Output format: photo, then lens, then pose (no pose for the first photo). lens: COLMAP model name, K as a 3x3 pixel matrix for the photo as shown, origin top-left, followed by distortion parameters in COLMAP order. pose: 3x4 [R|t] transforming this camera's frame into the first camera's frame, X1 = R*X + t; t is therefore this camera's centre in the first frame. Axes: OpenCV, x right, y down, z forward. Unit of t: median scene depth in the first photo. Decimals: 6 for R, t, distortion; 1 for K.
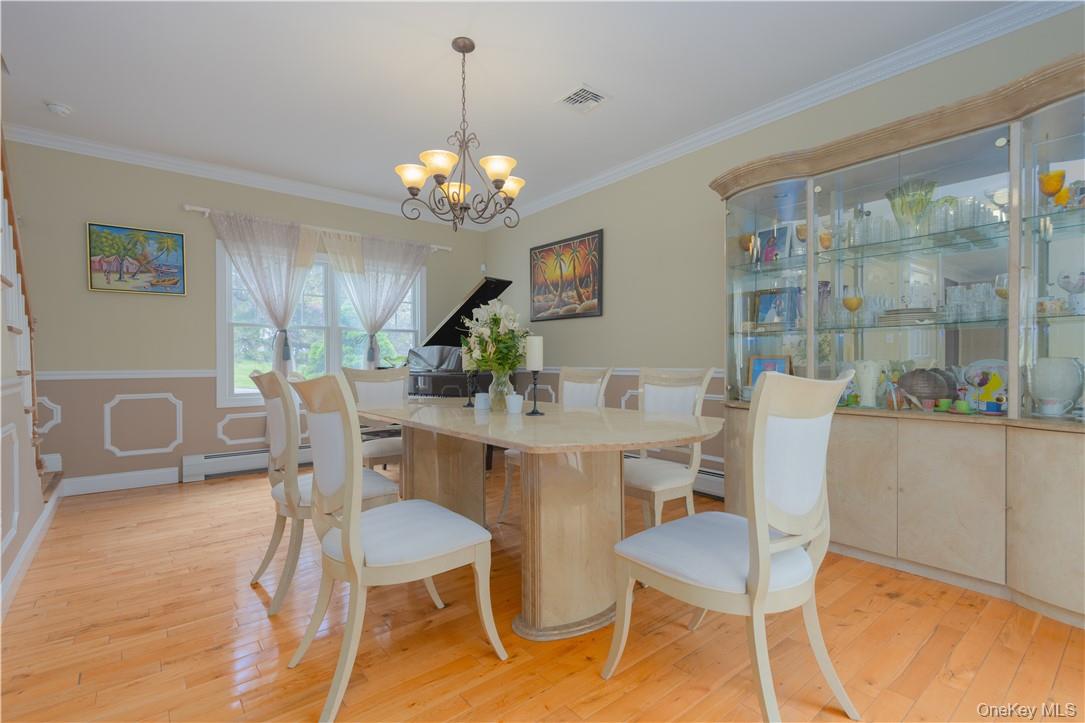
lens RADIAL K [[504.3, 0, 543.9], [0, 504.3, 363.7], [0, 0, 1]] dist [0.000188, 0.000006]
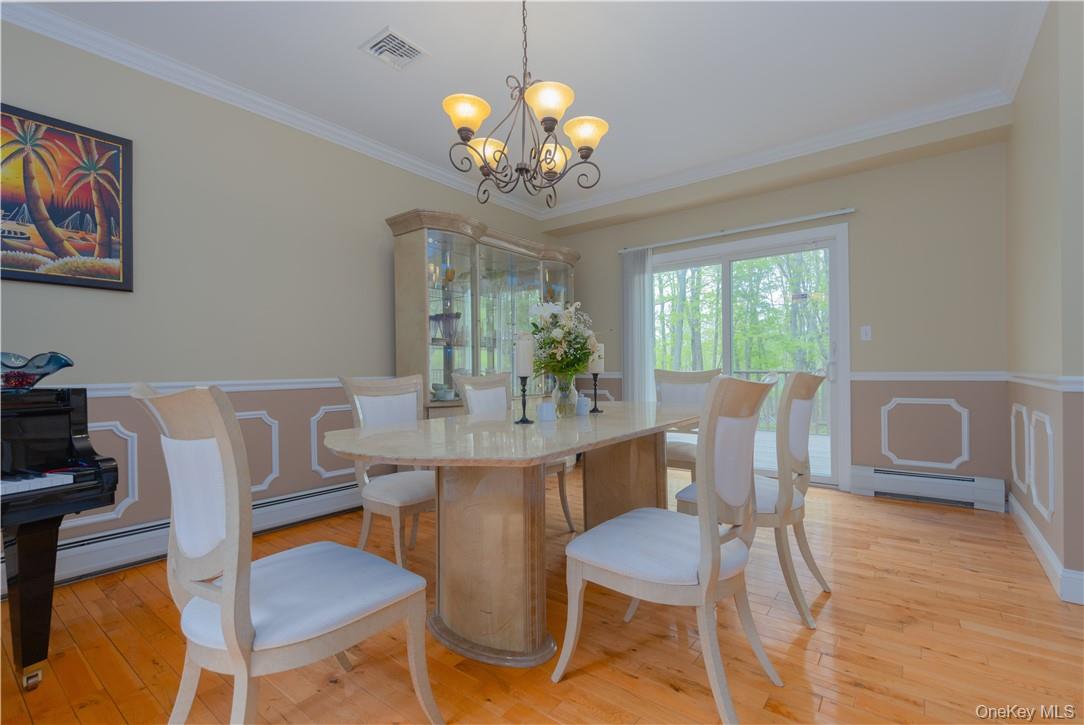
lens RADIAL K [[493.7, 0, 542.7], [0, 493.7, 365.2], [0, 0, 1]] dist [0.000015, -0.000012]
pose [[-0.230220, 0.007954, 0.973106, -0.528045], [0.016146, 0.999860, -0.004353, -0.002596], [-0.973005, 0.014709, -0.230316, 0.672336]]
